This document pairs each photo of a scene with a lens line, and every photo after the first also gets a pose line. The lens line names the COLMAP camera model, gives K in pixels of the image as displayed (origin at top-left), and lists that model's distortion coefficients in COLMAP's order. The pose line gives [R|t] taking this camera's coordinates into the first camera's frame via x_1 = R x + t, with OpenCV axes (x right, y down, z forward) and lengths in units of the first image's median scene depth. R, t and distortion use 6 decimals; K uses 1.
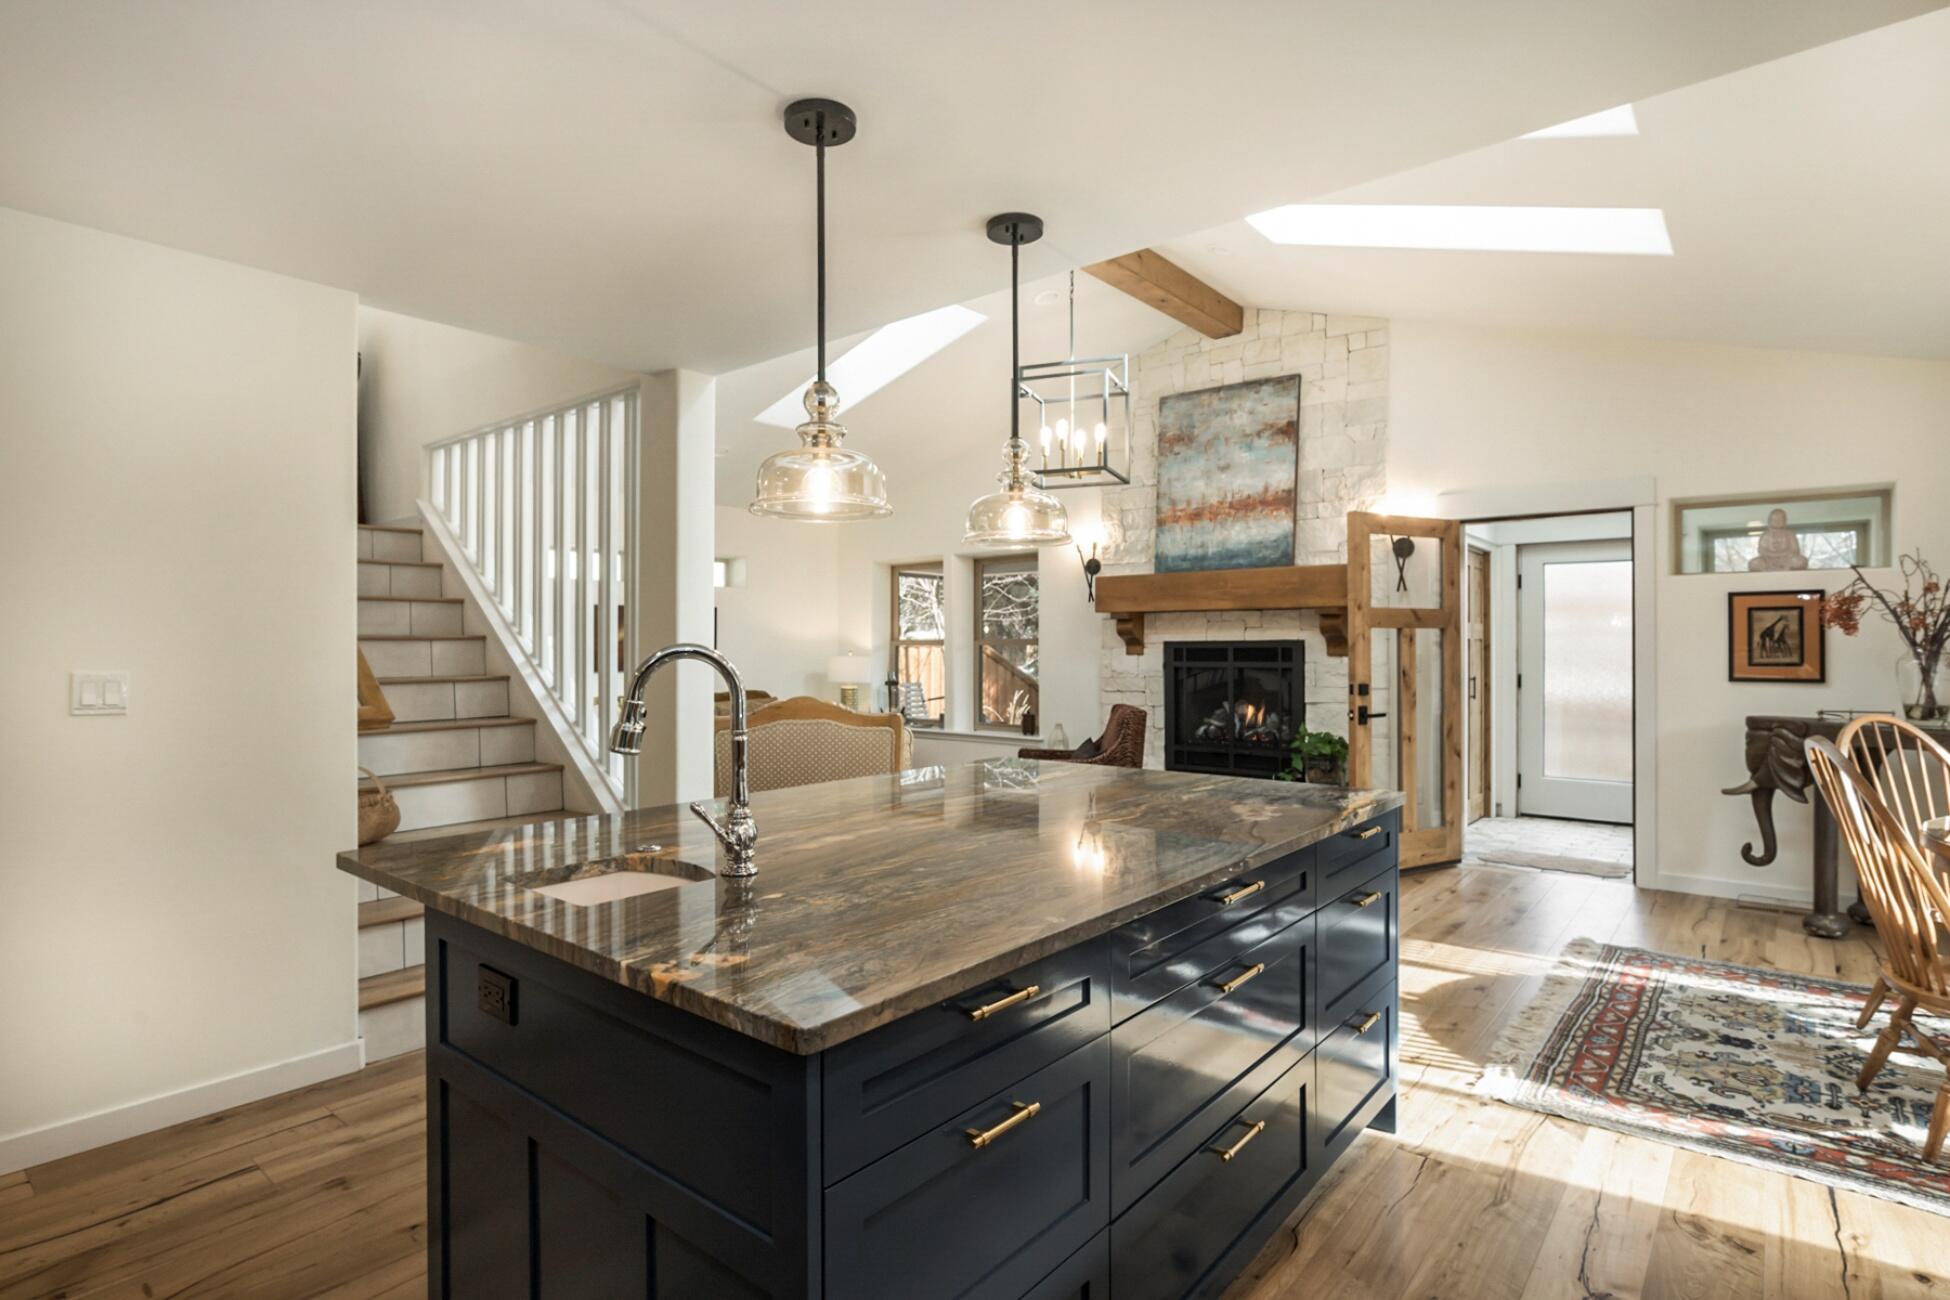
lens RADIAL K [[983.7, 0, 976.8], [0, 983.7, 646.8], [0, 0, 1]] dist [-0.016717, 0.005261]
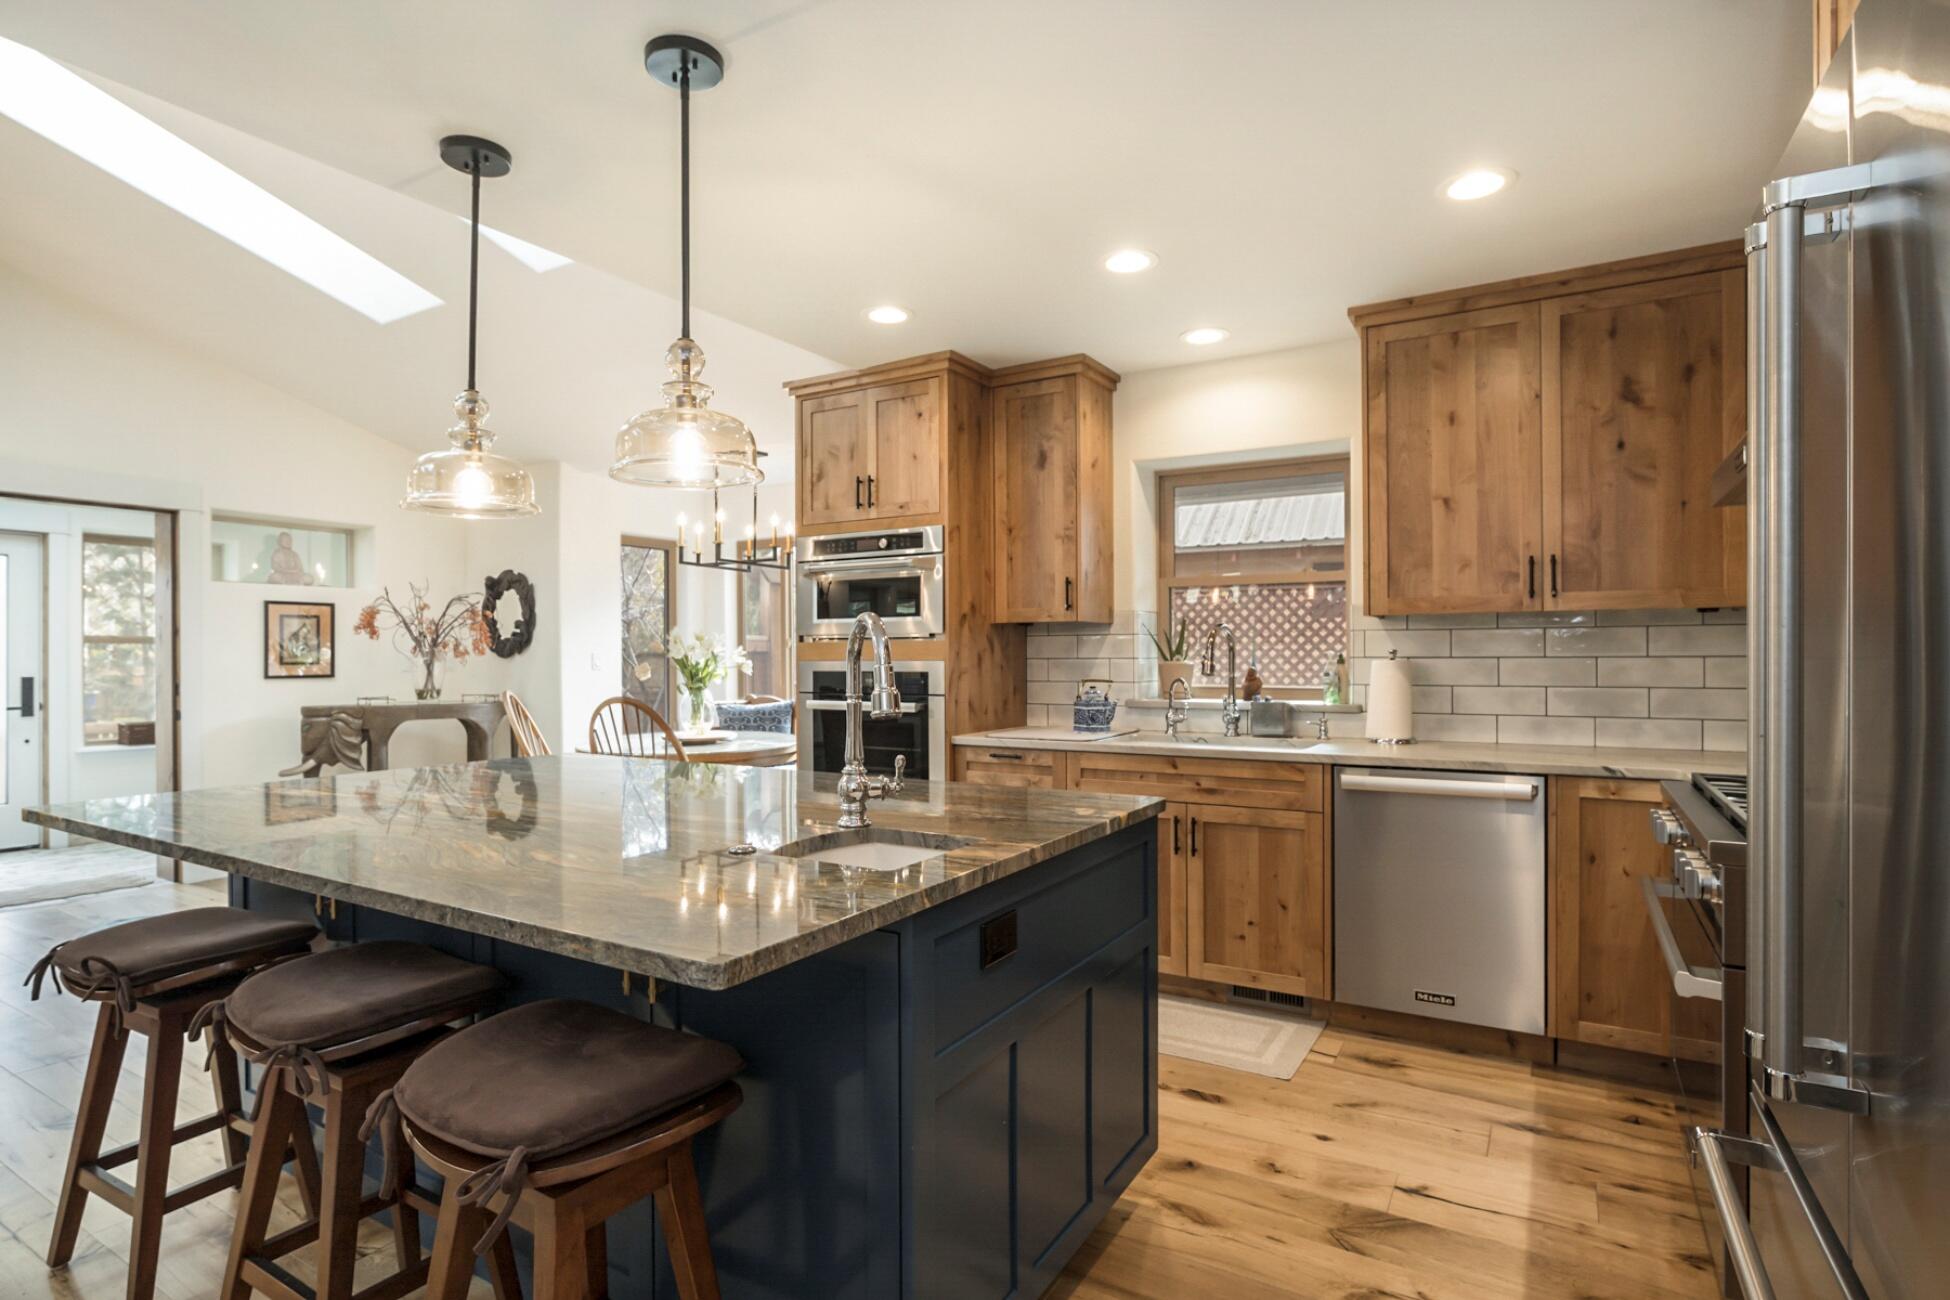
lens RADIAL K [[983.7, 0, 977.0], [0, 983.7, 659.5], [0, 0, 1]] dist [-0.016717, 0.005261]
pose [[-0.153722, -0.000697, 0.988114, -0.742835], [0.007656, 0.999969, 0.001896, 0.026435], [-0.988084, 0.007857, -0.153712, 0.558667]]
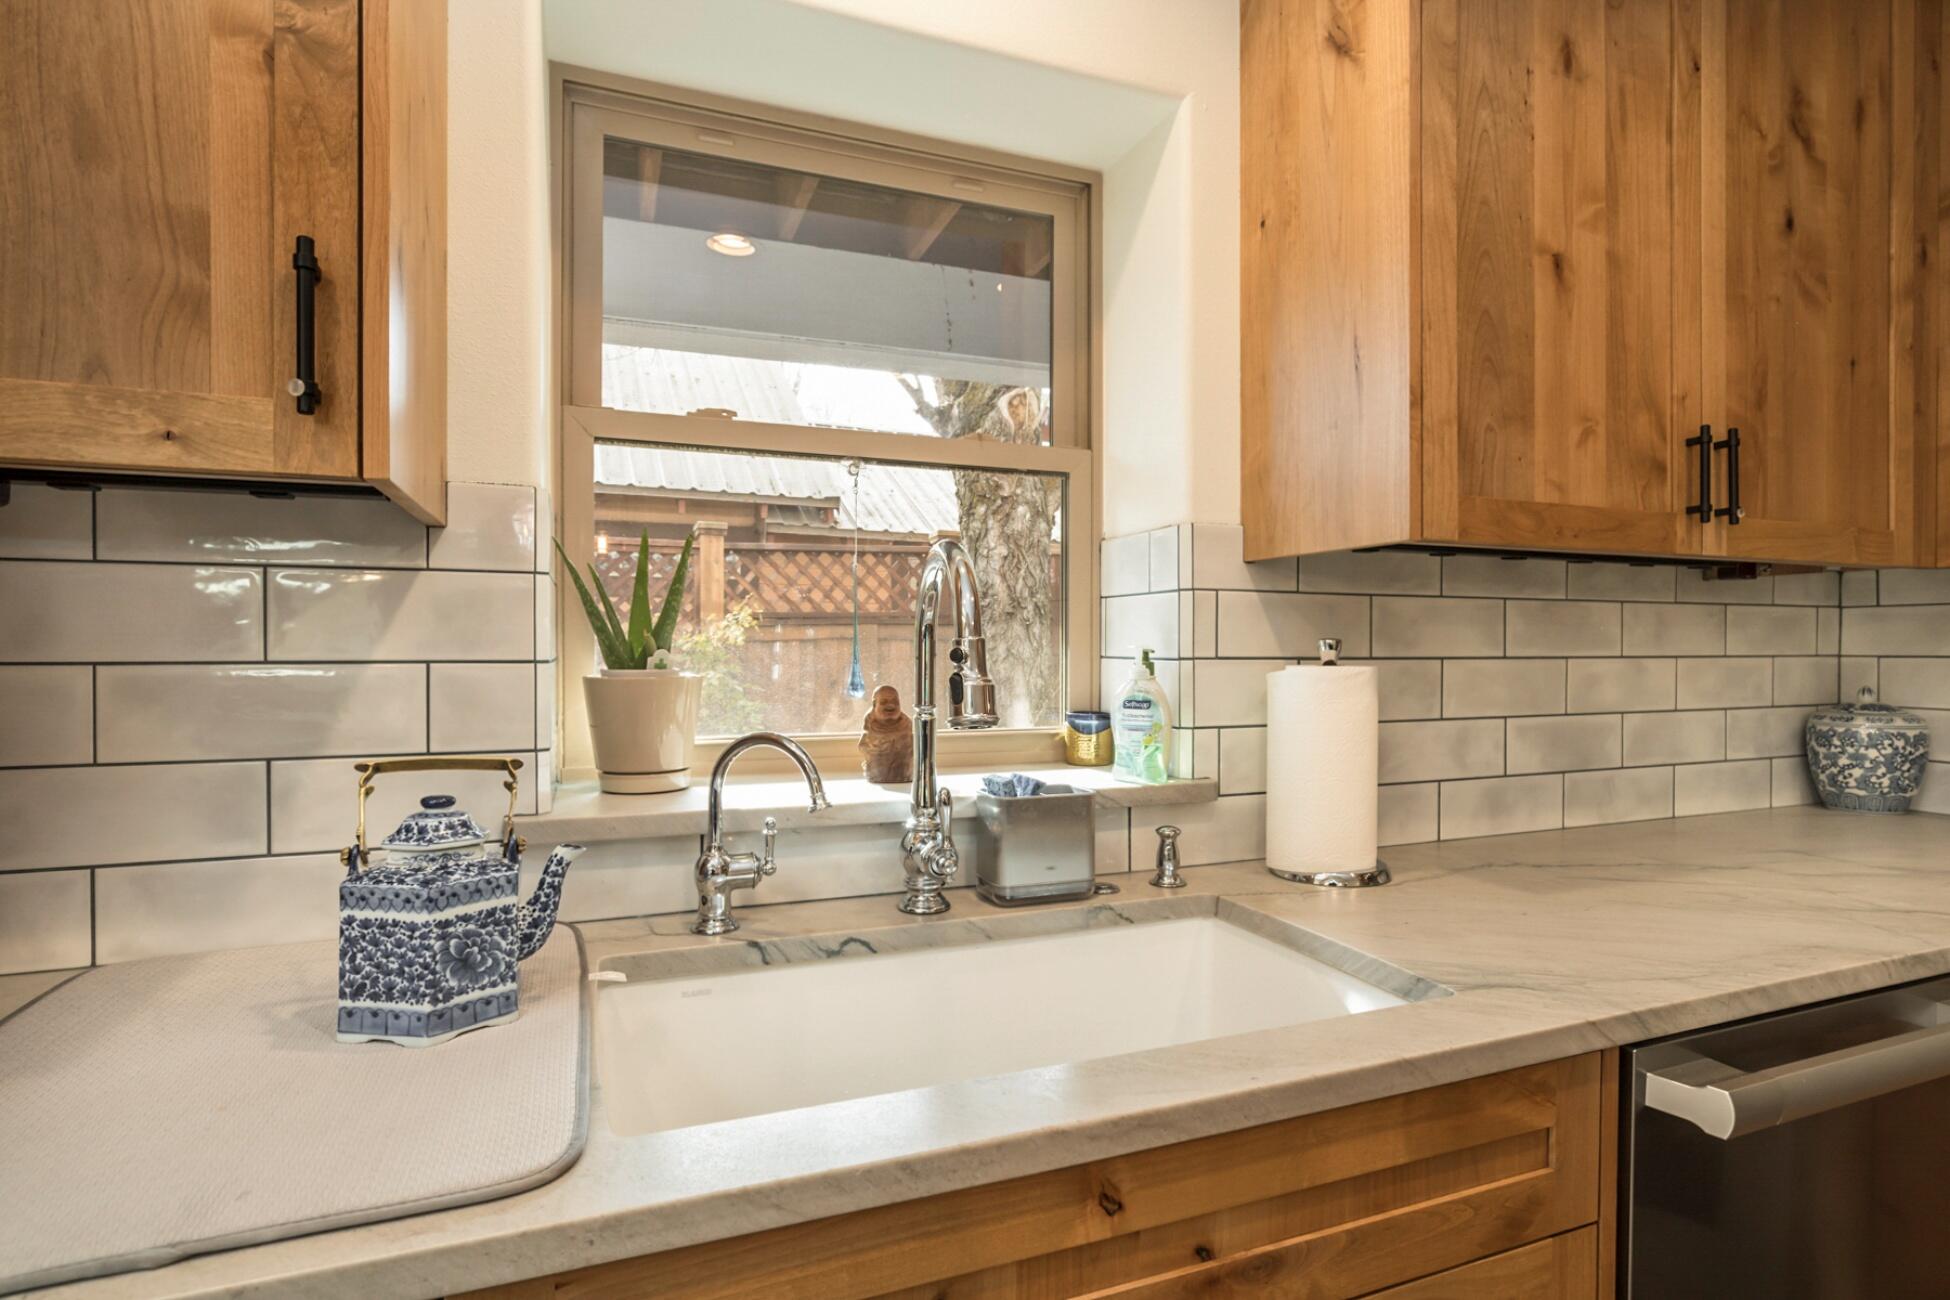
lens RADIAL K [[983.7, 0, 970.3], [0, 983.7, 650.0], [0, 0, 1]] dist [-0.016717, 0.005261]
pose [[-0.876208, -0.002671, 0.481925, 0.225731], [0.000353, 0.999981, 0.006185, 0.023188], [-0.481932, 0.005590, -0.876191, 0.381361]]
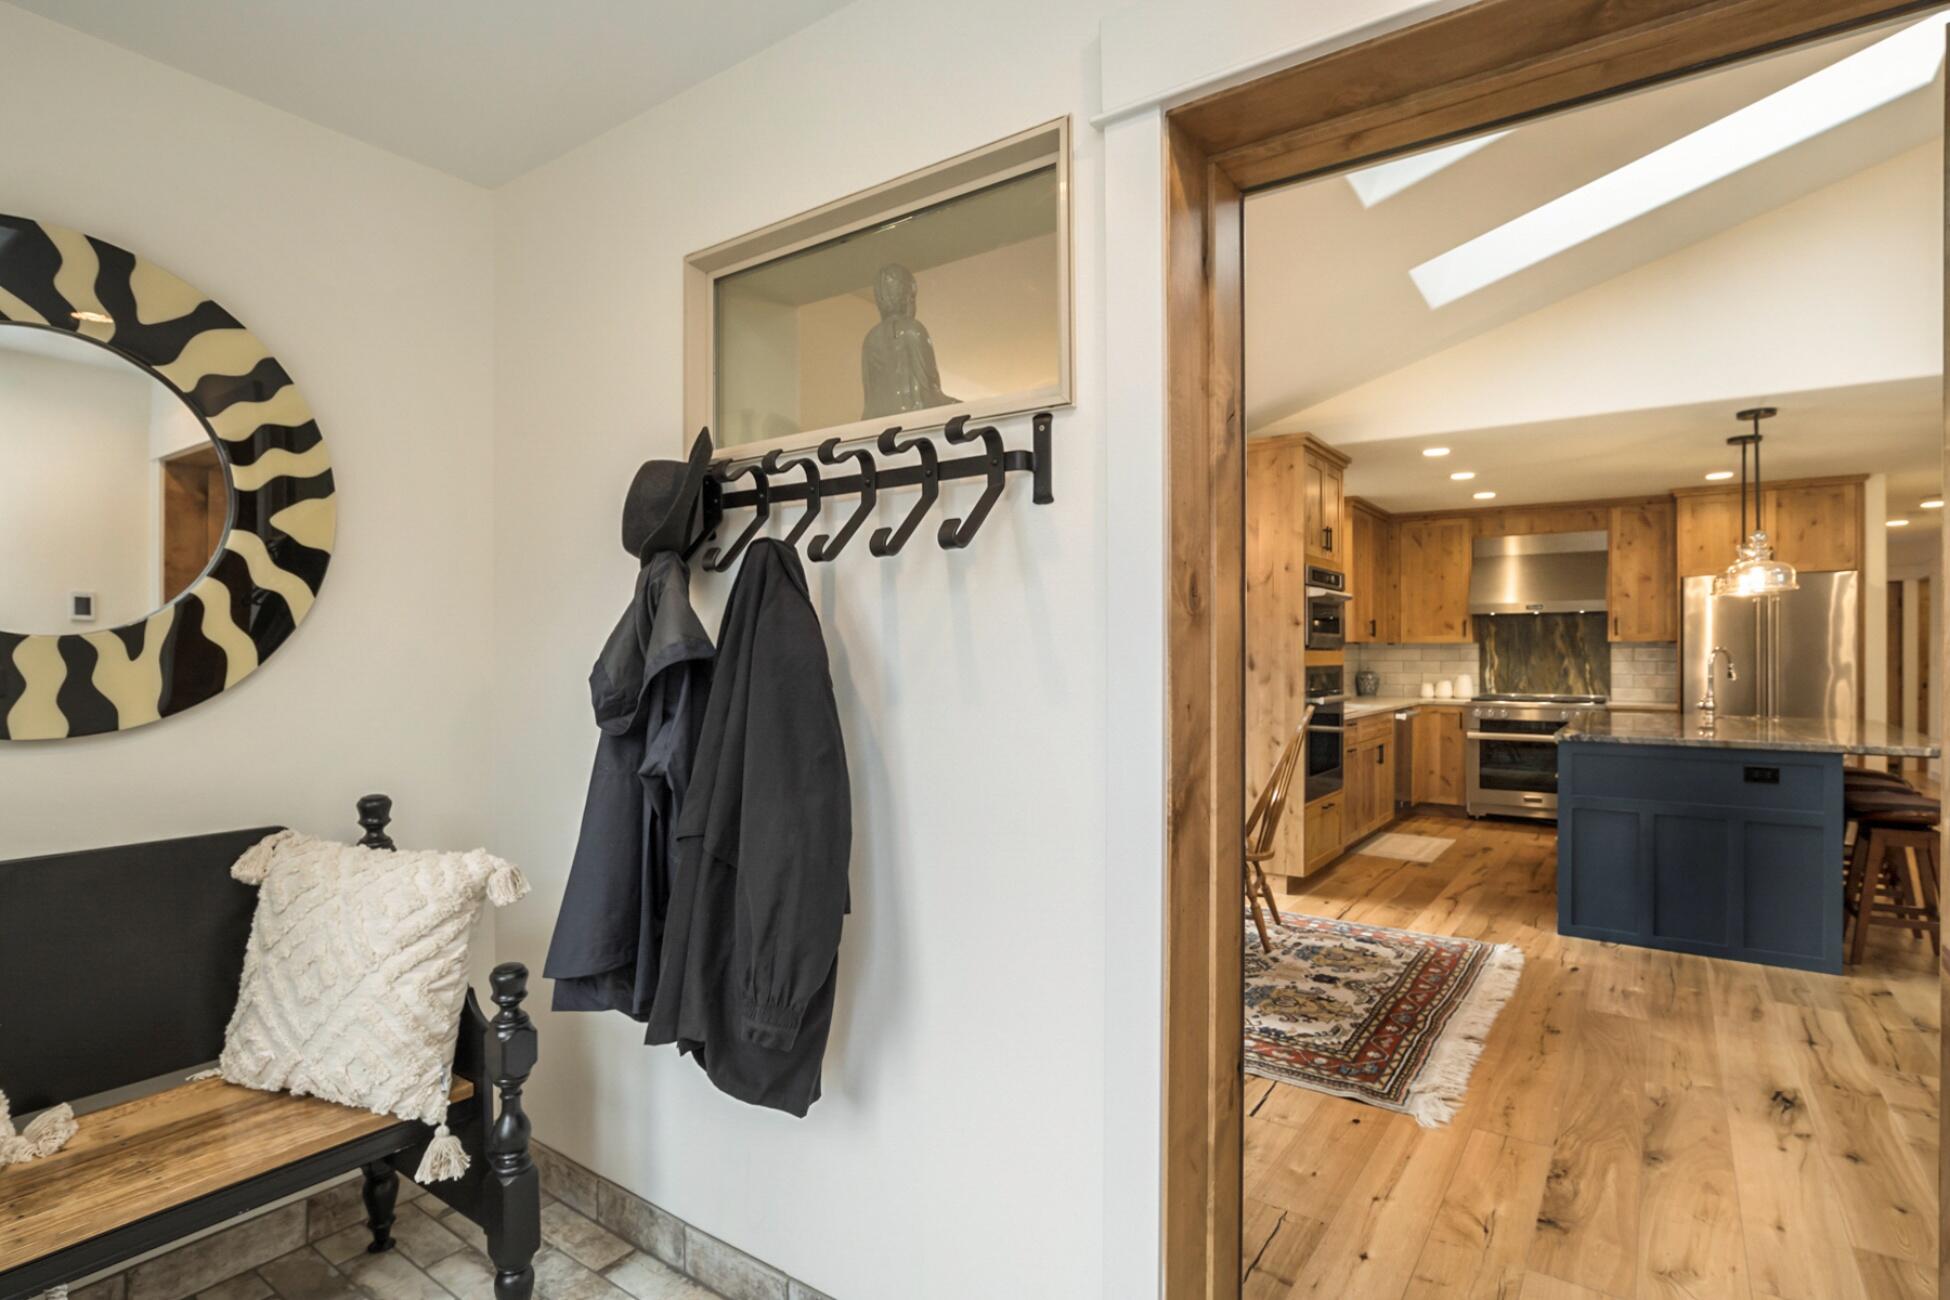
lens RADIAL K [[983.7, 0, 966.5], [0, 983.7, 645.2], [0, 0, 1]] dist [-0.016717, 0.005261]
pose [[-0.997800, 0.005198, -0.066092, 1.308189], [0.005518, 0.999974, -0.004649, -0.004968], [0.066066, -0.005004, -0.997803, 2.195587]]
